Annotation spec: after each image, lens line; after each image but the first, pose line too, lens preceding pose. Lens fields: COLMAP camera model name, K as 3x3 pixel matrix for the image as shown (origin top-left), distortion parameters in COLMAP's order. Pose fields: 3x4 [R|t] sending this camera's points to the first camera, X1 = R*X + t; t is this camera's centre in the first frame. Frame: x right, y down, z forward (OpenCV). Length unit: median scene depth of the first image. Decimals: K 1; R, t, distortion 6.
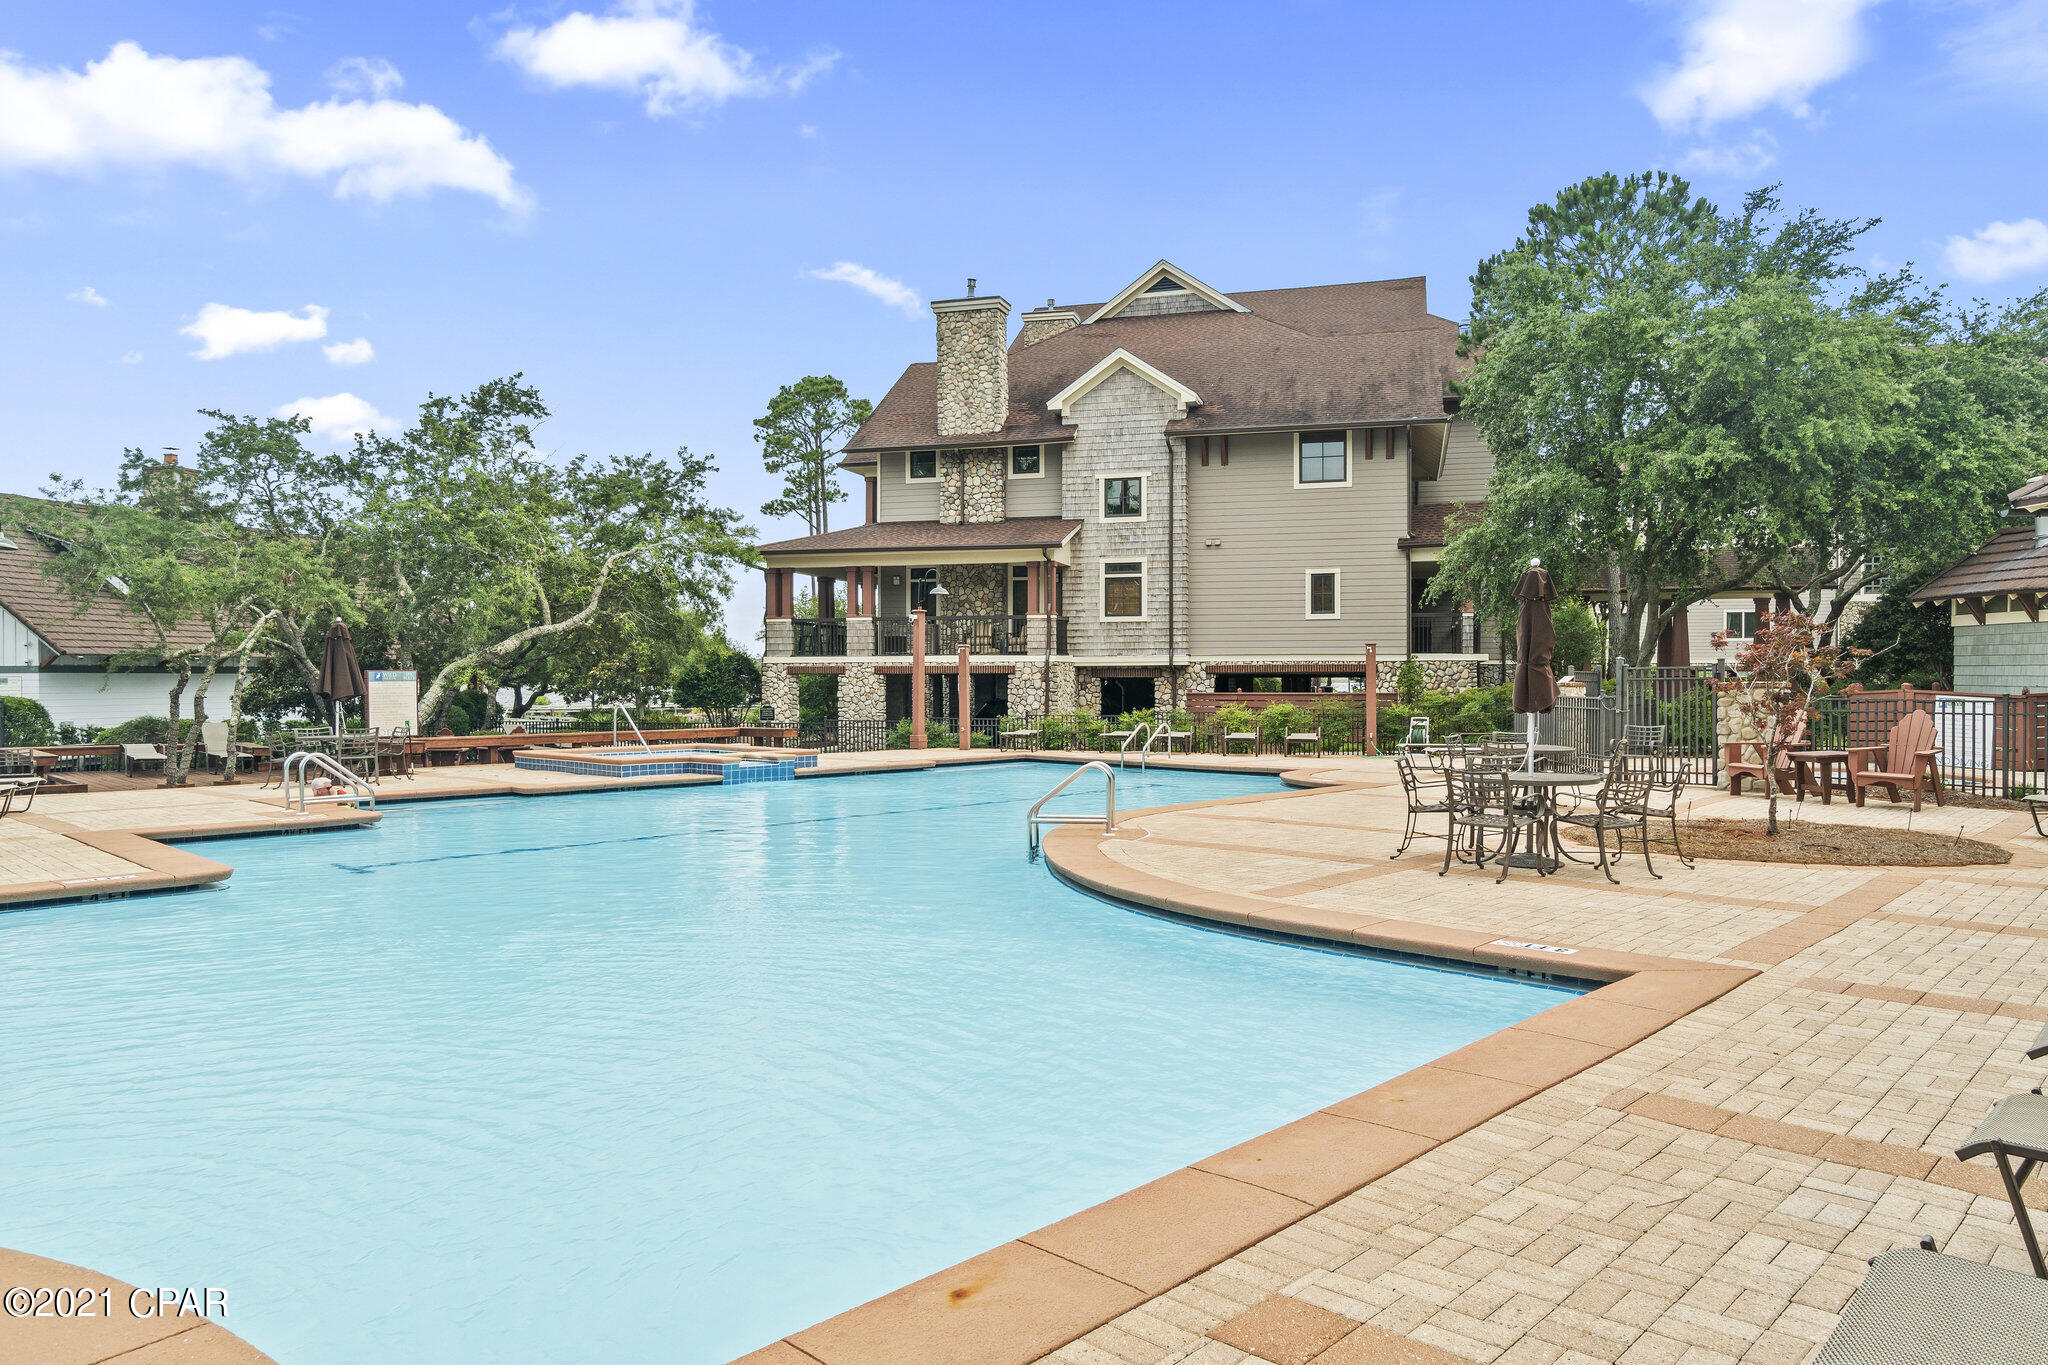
lens RADIAL K [[1333.1, 0, 1027.0], [0, 1333.1, 678.4], [0, 0, 1]] dist [-0.002189, -0.000386]
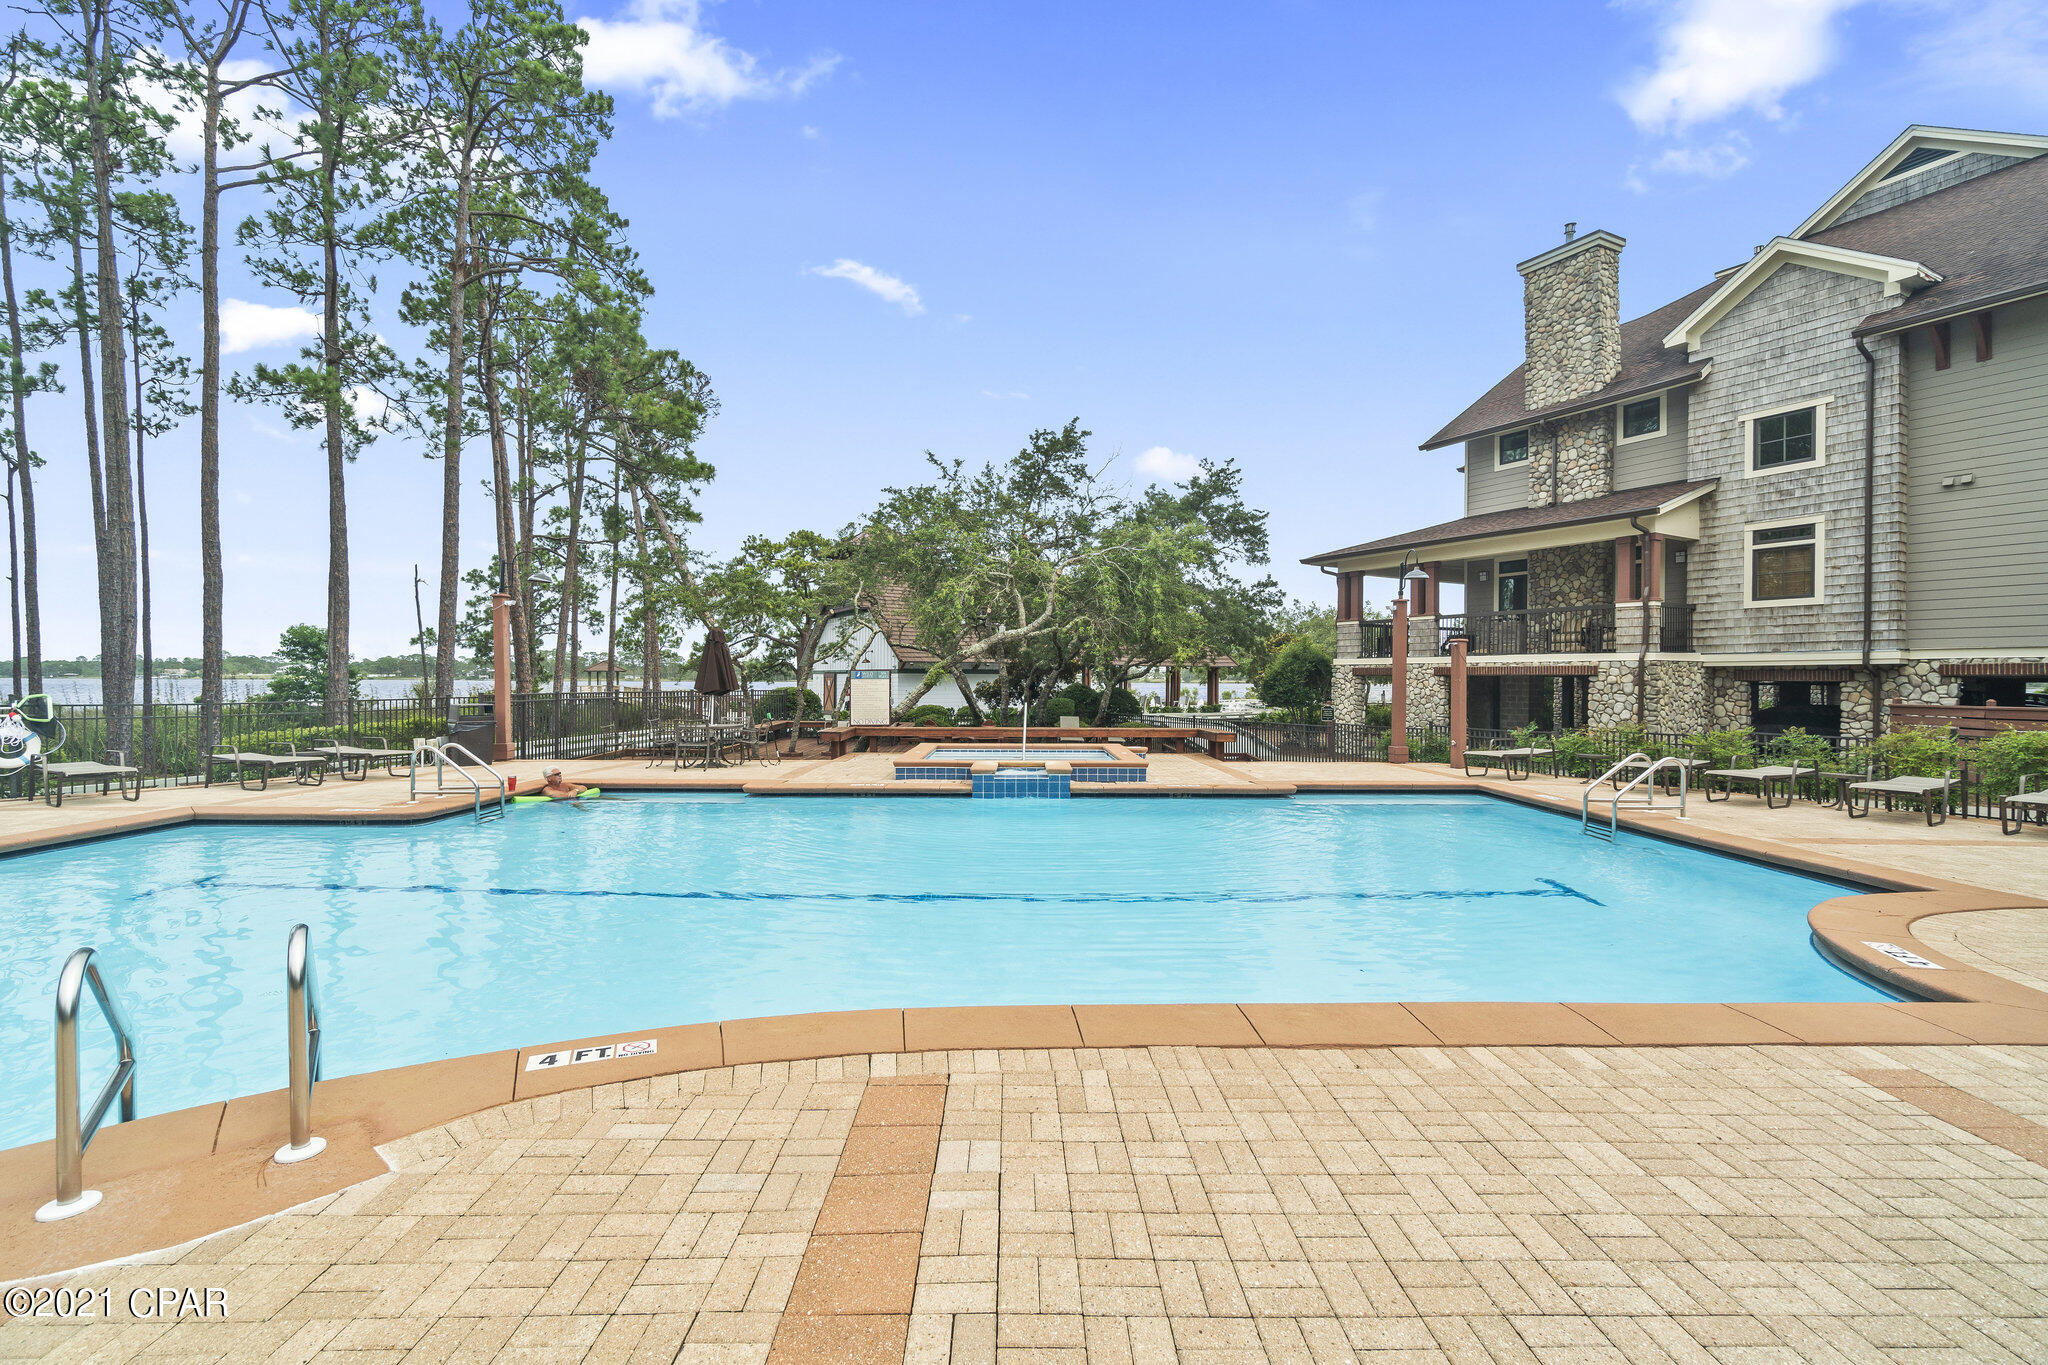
lens RADIAL K [[886.6, 0, 1017.7], [0, 886.6, 681.1], [0, 0, 1]] dist [-0.002274, 0.000280]
pose [[0.703951, 0.007310, -0.710211, 0.122315], [-0.007132, 0.999969, 0.003223, 0.000619], [0.710213, 0.002796, 0.703981, 0.348634]]
